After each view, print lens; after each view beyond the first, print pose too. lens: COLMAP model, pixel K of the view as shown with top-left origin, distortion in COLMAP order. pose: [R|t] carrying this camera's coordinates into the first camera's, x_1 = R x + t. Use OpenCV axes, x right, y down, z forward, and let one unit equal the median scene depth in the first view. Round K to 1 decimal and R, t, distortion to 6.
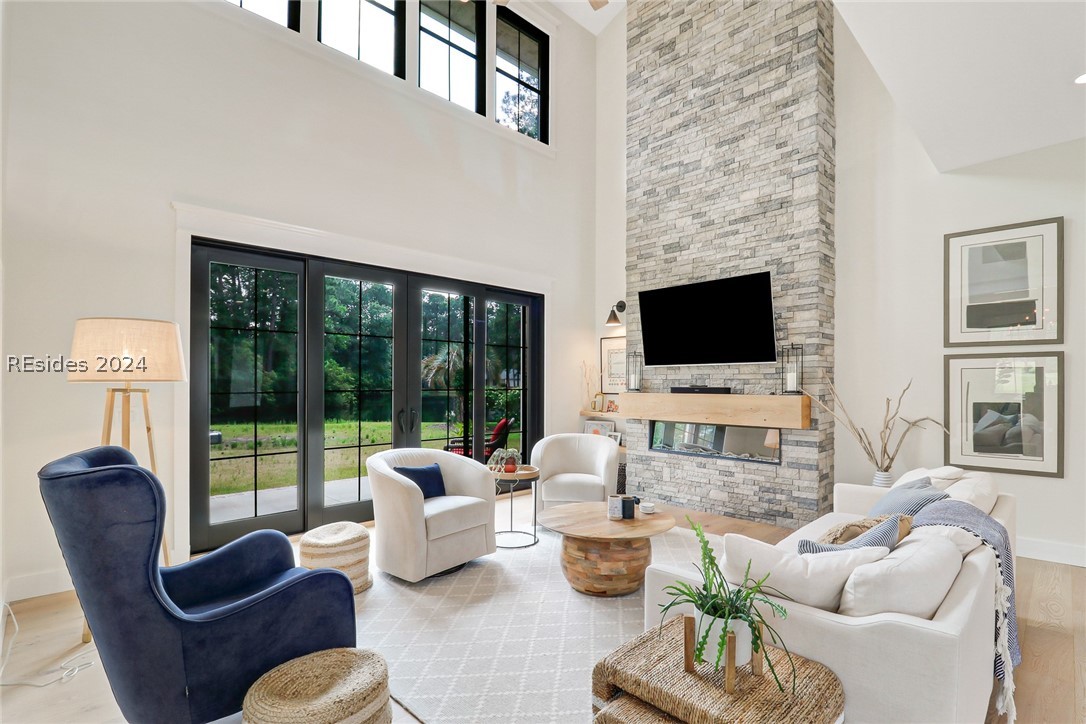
lens RADIAL K [[503.9, 0, 551.3], [0, 503.9, 377.8], [0, 0, 1]] dist [0.000616, -0.011334]
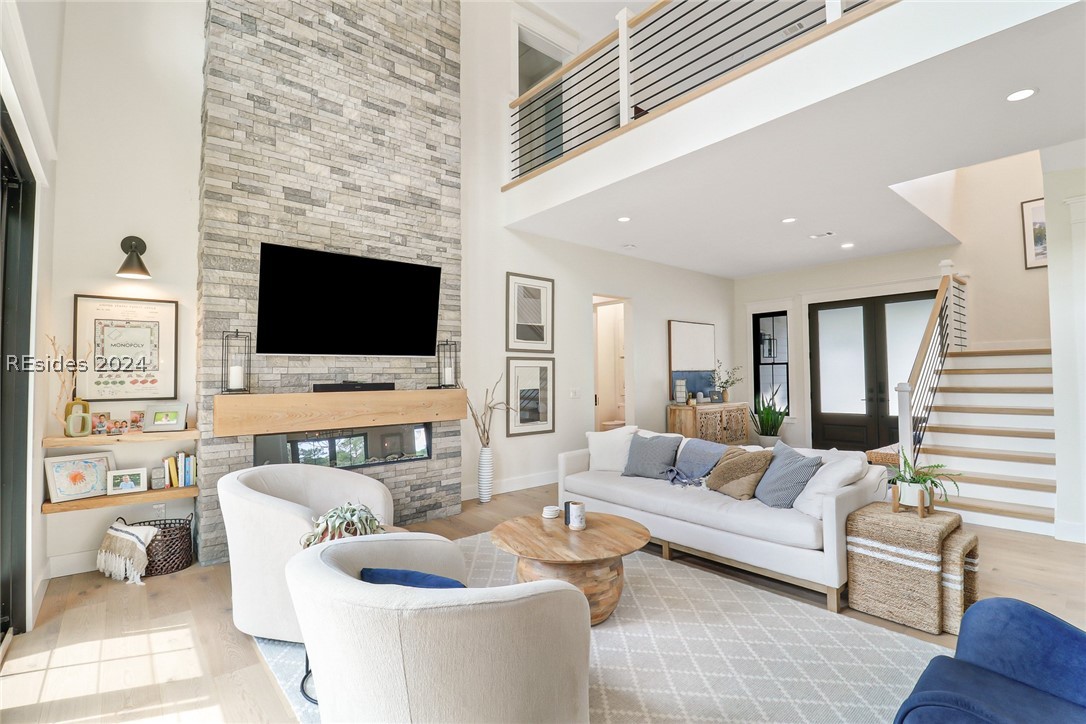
lens RADIAL K [[511.6, 0, 551.3], [0, 511.6, 360.0], [0, 0, 1]] dist [-0.001453, -0.011838]
pose [[0.066585, 0.034061, 0.997199, -0.516083], [0.002678, 0.999407, -0.034315, 0.010210], [-0.997777, 0.004956, 0.066454, 0.633896]]
